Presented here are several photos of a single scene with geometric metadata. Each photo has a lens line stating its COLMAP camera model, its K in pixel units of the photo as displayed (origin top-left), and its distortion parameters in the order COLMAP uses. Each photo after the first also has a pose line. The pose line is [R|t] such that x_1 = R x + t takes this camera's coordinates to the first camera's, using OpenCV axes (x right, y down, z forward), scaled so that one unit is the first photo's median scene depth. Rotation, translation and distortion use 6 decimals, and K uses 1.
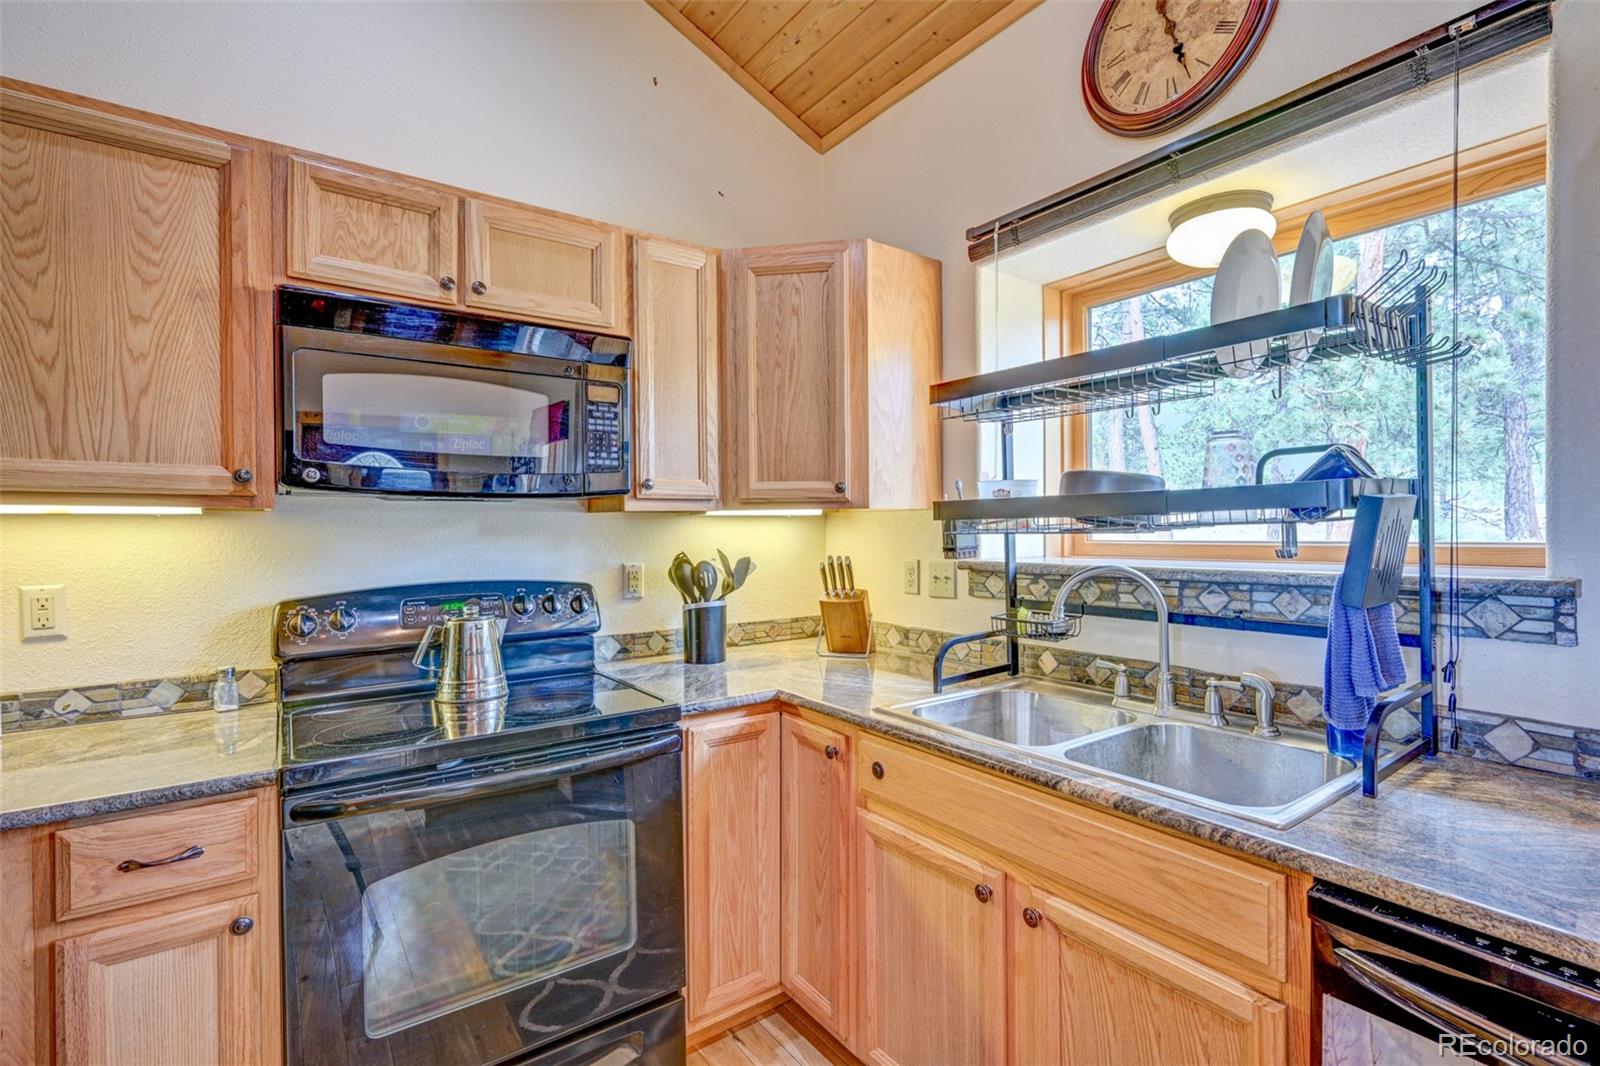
lens RADIAL K [[727.6, 0, 795.8], [0, 727.6, 535.1], [0, 0, 1]] dist [0.001745, -0.000849]
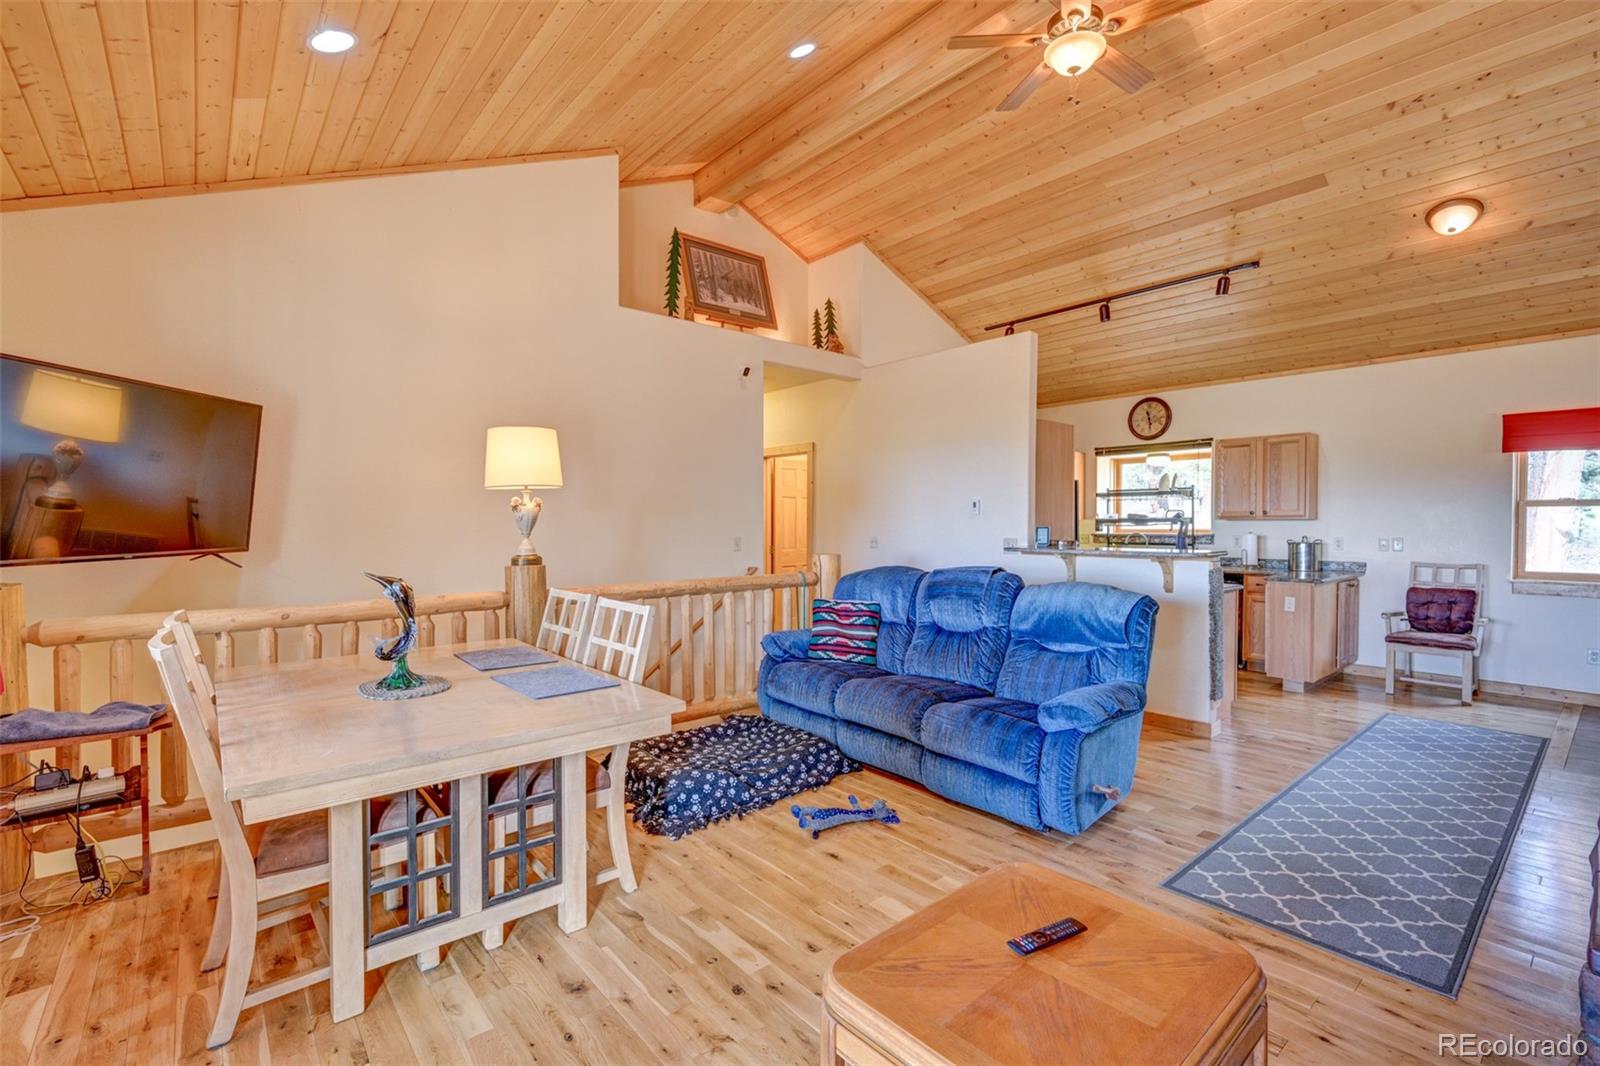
lens RADIAL K [[727.6, 0, 813.6], [0, 727.6, 526.6], [0, 0, 1]] dist [0.001745, -0.000849]
pose [[0.995221, 0.009321, 0.097199, -2.013532], [-0.008708, 0.999939, -0.006734, 0.048194], [-0.097256, 0.005855, 0.995242, -3.331402]]
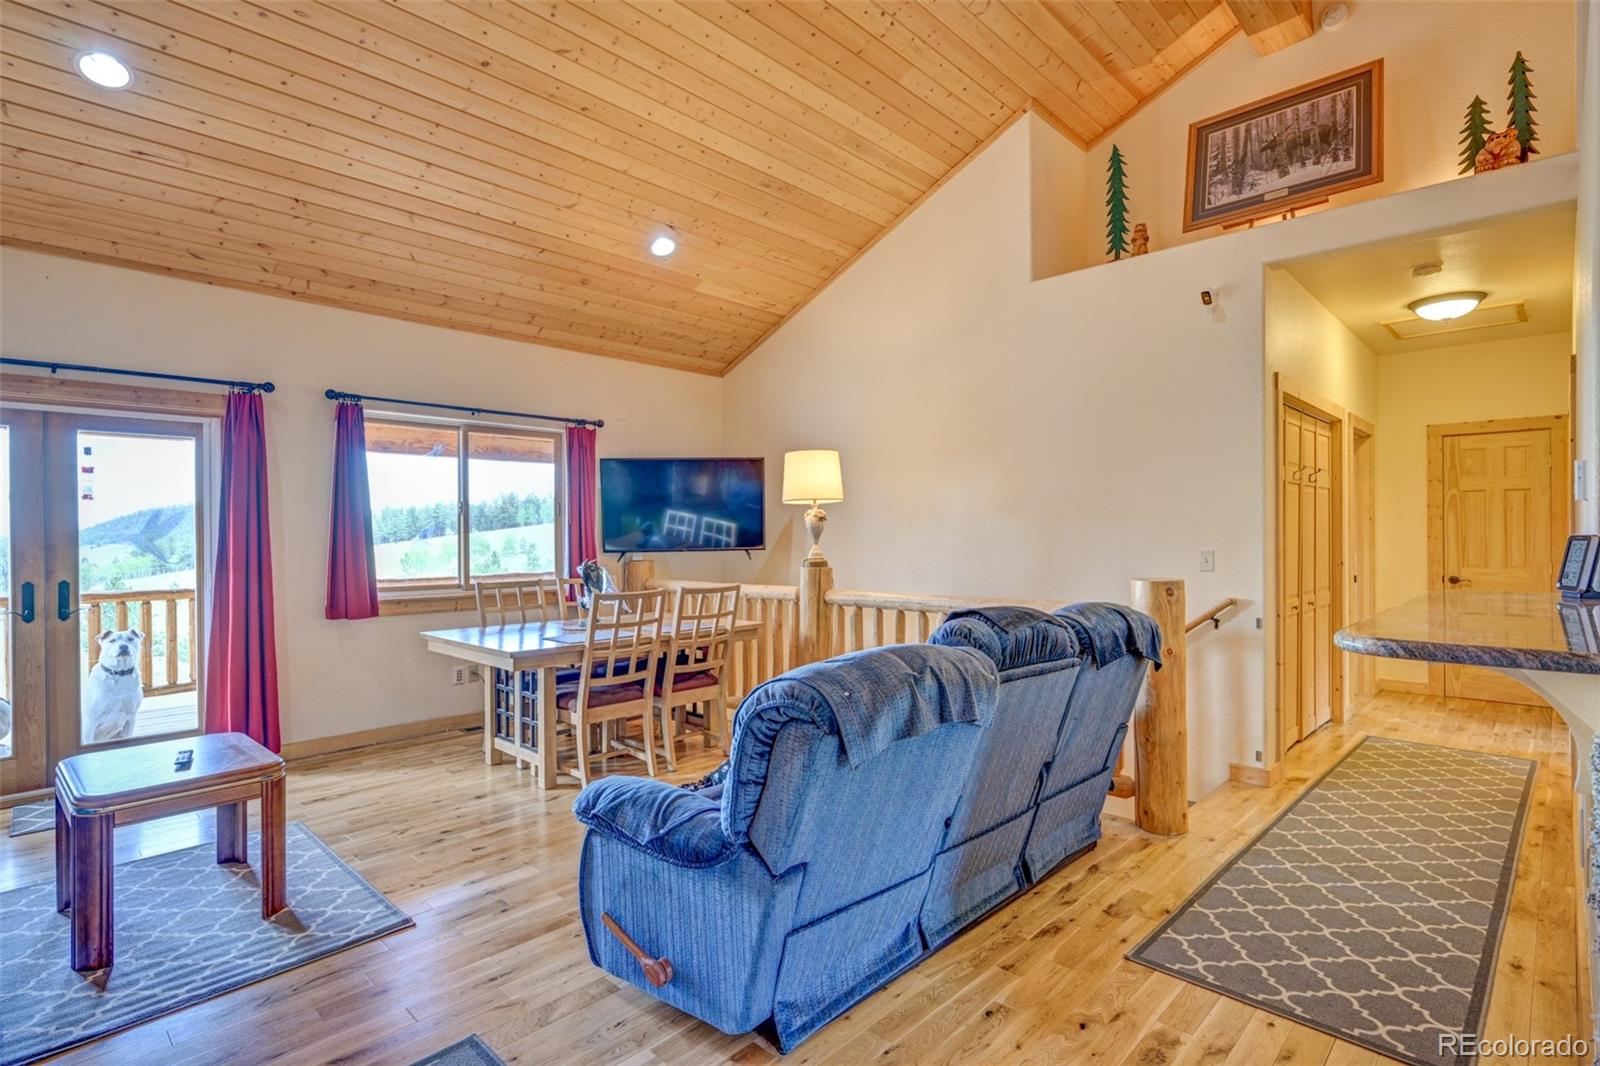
lens RADIAL K [[791.7, 0, 797.9], [0, 791.7, 533.8], [0, 0, 1]] dist [0.001718, -0.002769]
pose [[0.176589, 0.007854, -0.984253, 0.158390], [-0.008510, 0.999943, 0.006453, 0.020030], [0.984248, 0.007236, 0.176645, -1.576882]]
